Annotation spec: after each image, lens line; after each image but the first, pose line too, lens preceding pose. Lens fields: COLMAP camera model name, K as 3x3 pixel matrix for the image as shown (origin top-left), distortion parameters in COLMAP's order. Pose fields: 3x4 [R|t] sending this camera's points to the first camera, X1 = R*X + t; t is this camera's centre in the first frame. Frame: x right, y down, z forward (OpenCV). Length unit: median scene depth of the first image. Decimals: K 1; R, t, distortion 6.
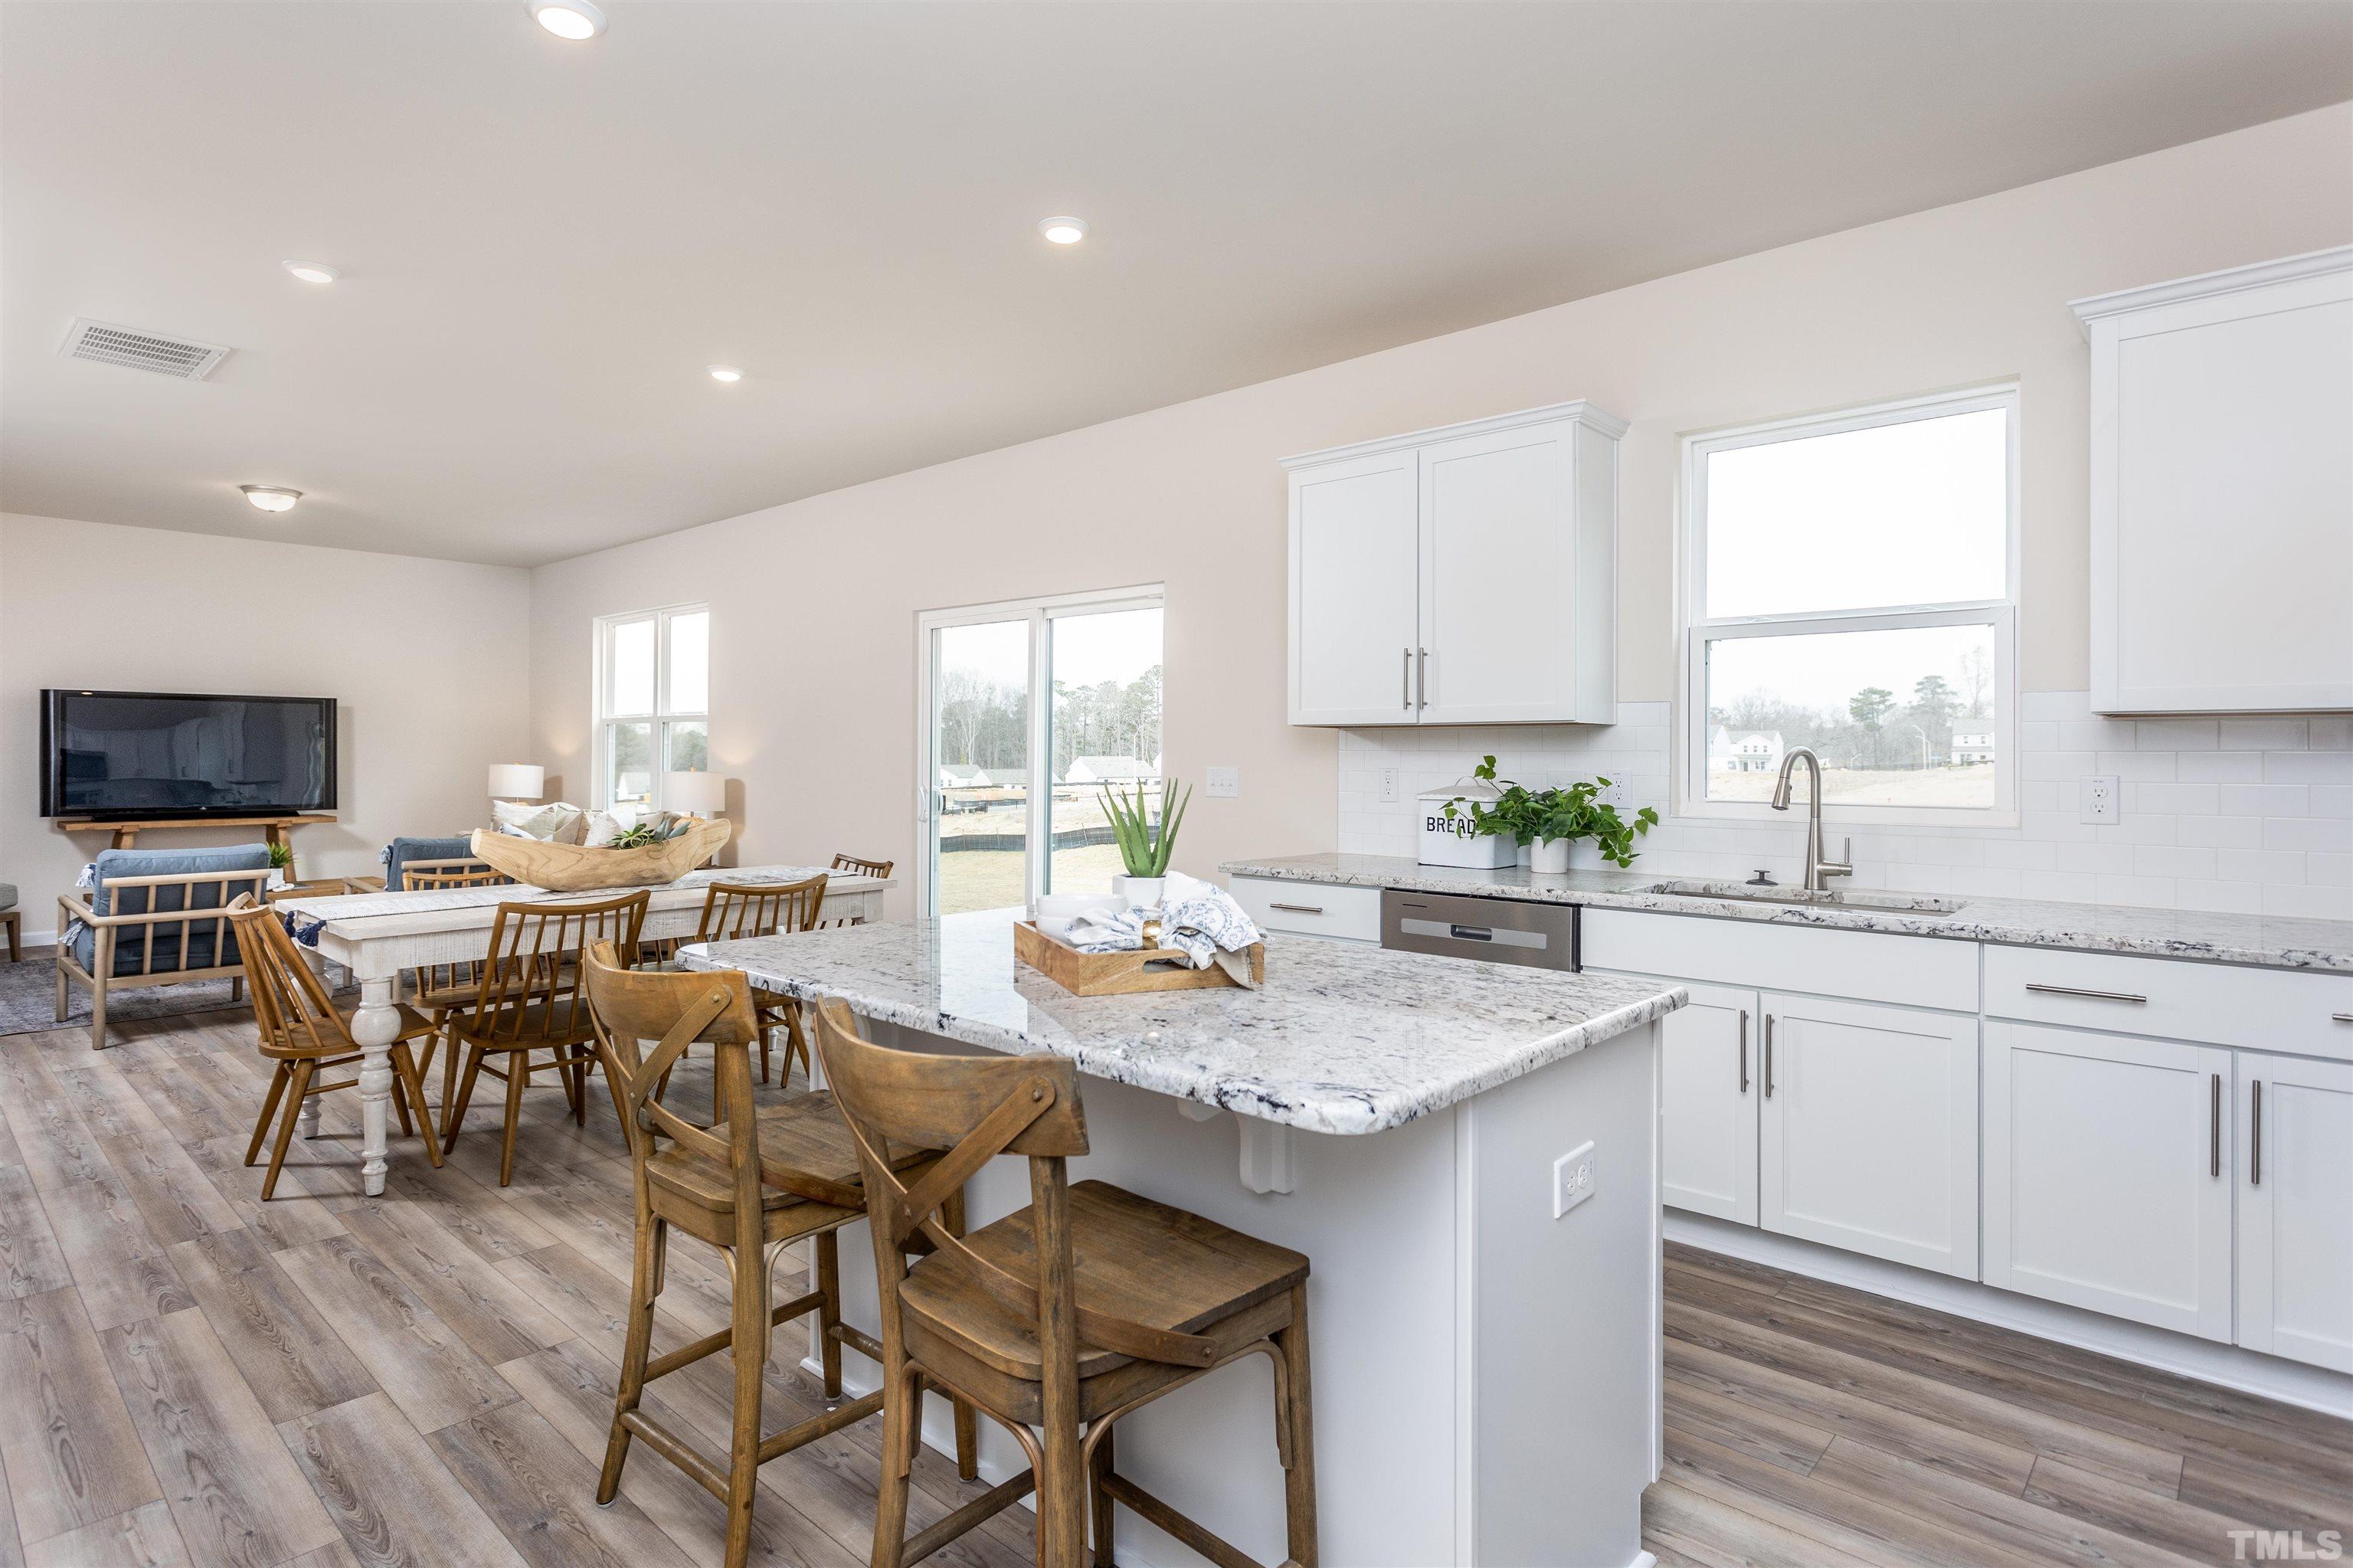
lens RADIAL K [[1233.5, 0, 1166.8], [0, 1233.5, 775.1], [0, 0, 1]] dist [-0.000518, -0.000040]
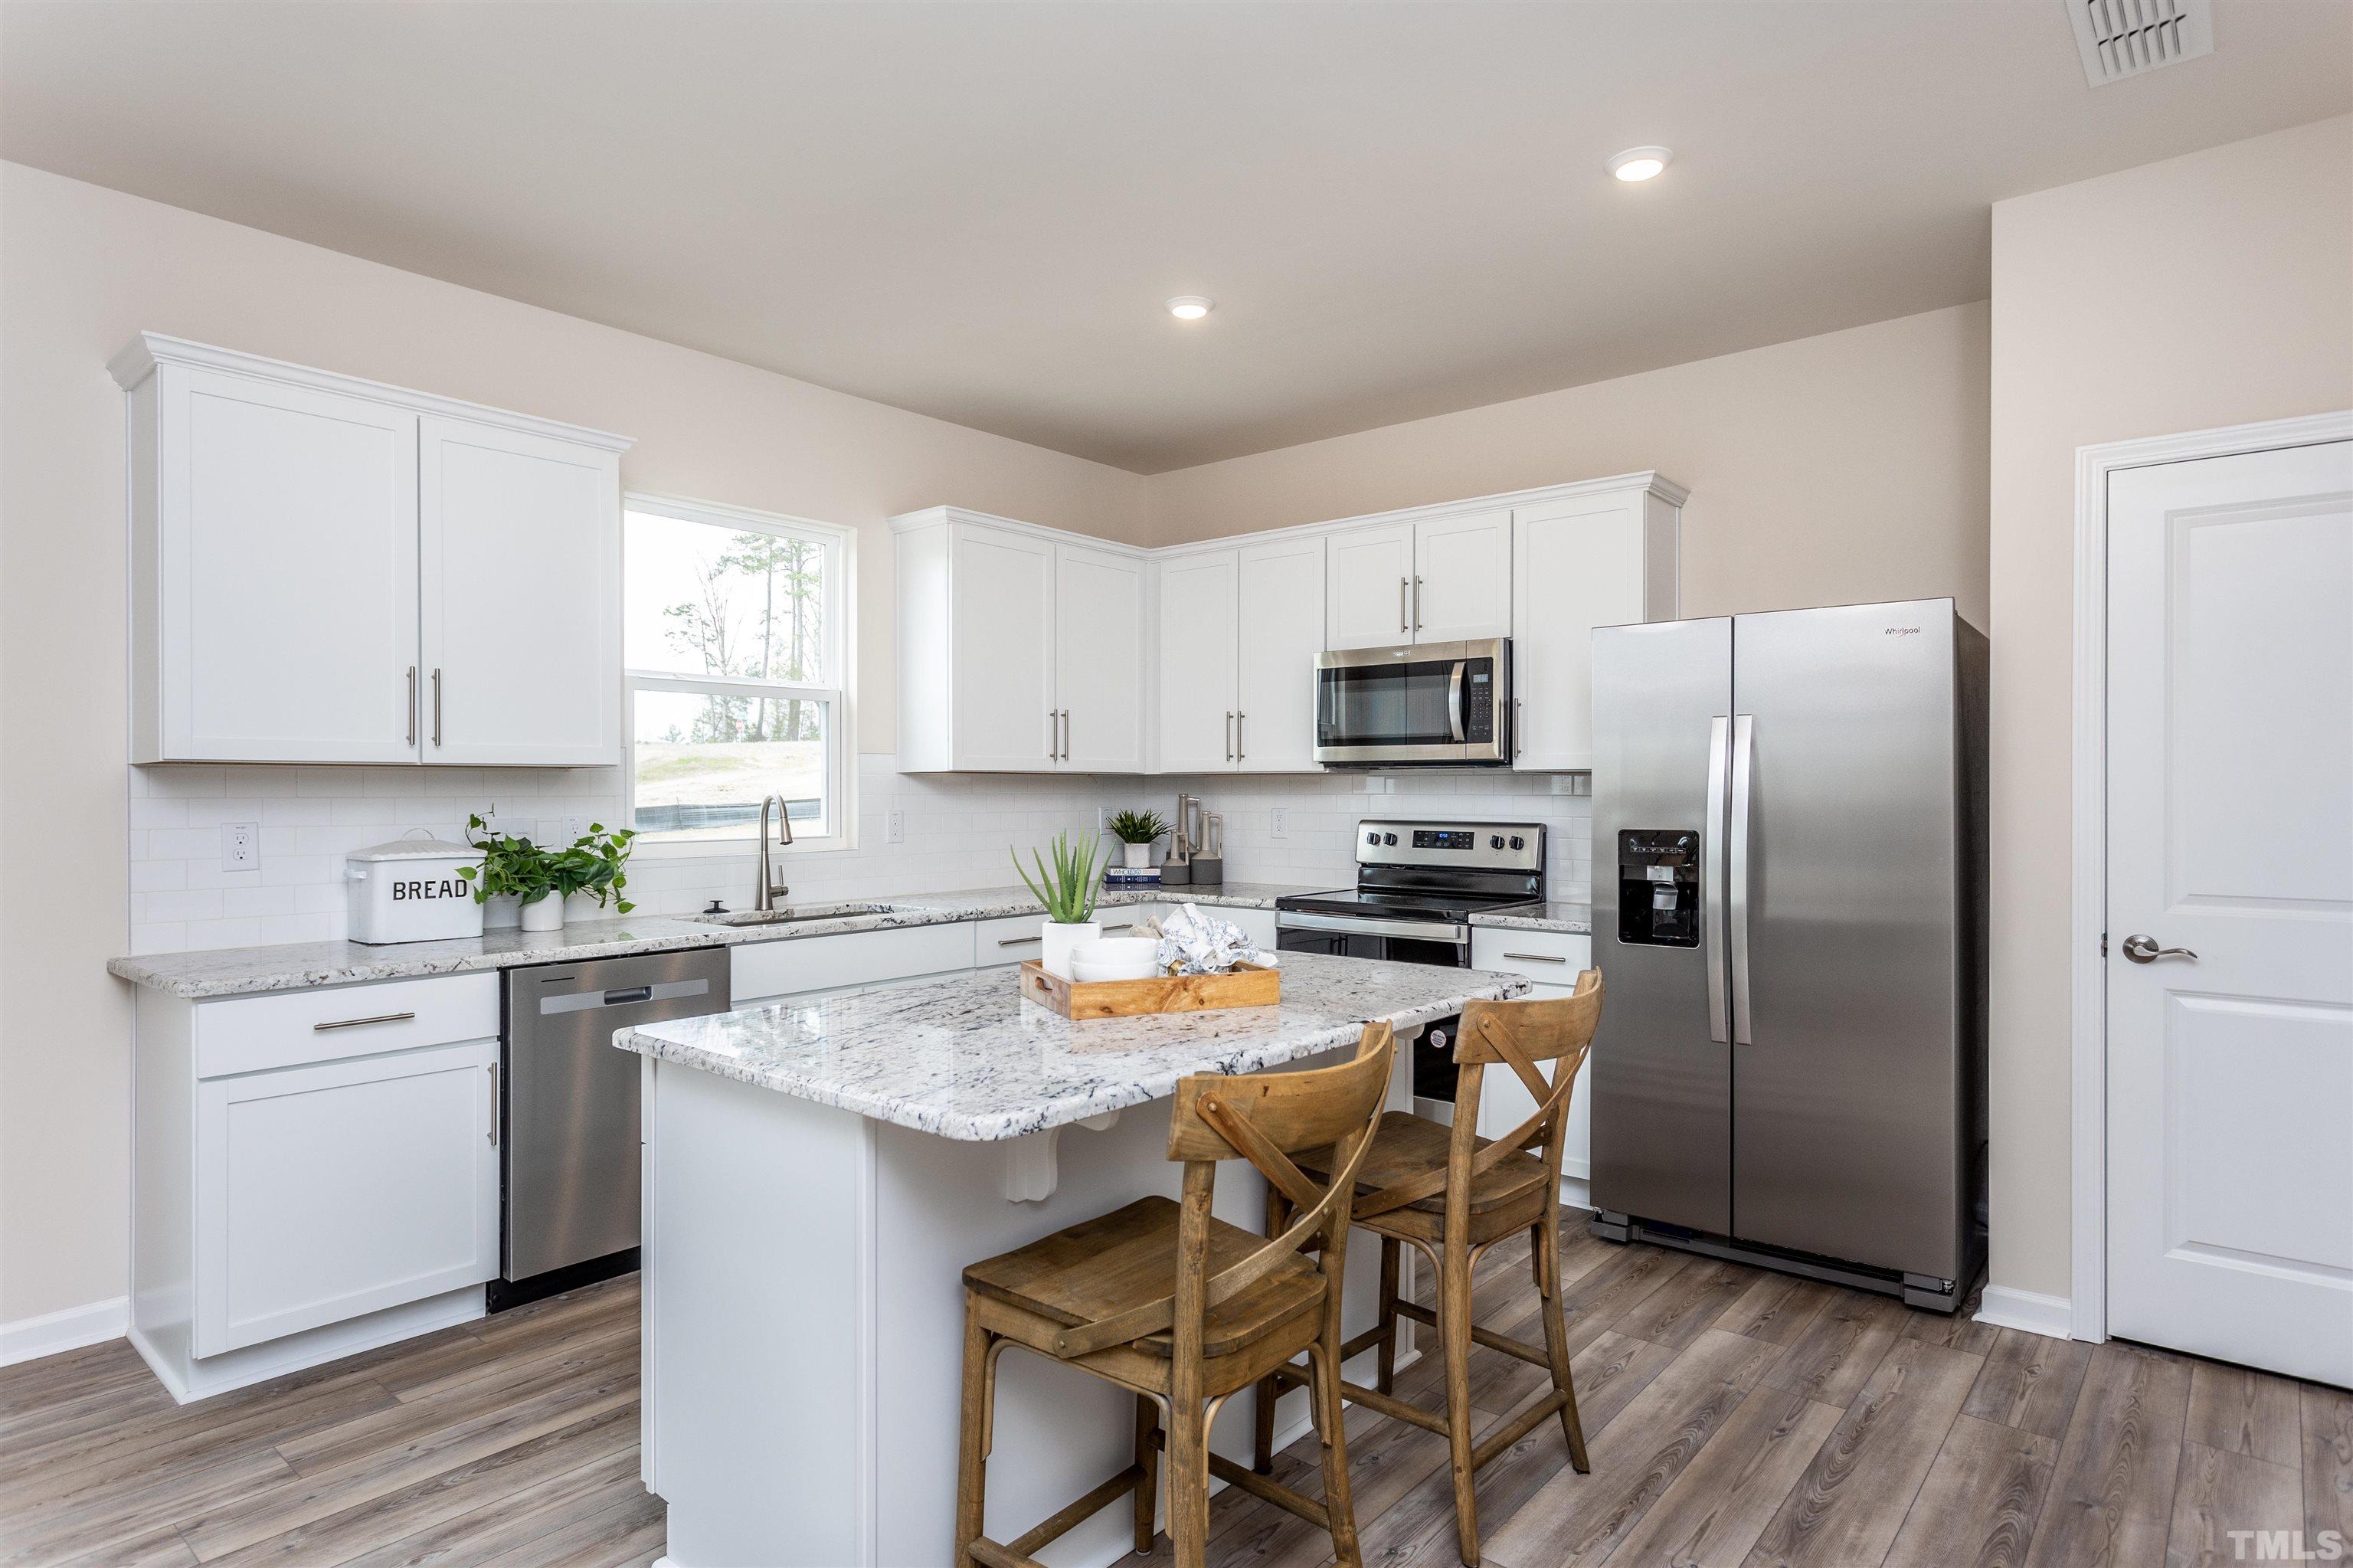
lens RADIAL K [[1278.0, 0, 1163.3], [0, 1278.0, 780.1], [0, 0, 1]] dist [0.001314, 0.000433]
pose [[-0.020058, 0.007447, 0.999771, -0.698781], [0.024963, 0.999664, -0.006945, -0.014985], [-0.999487, 0.024818, -0.020237, 0.610810]]
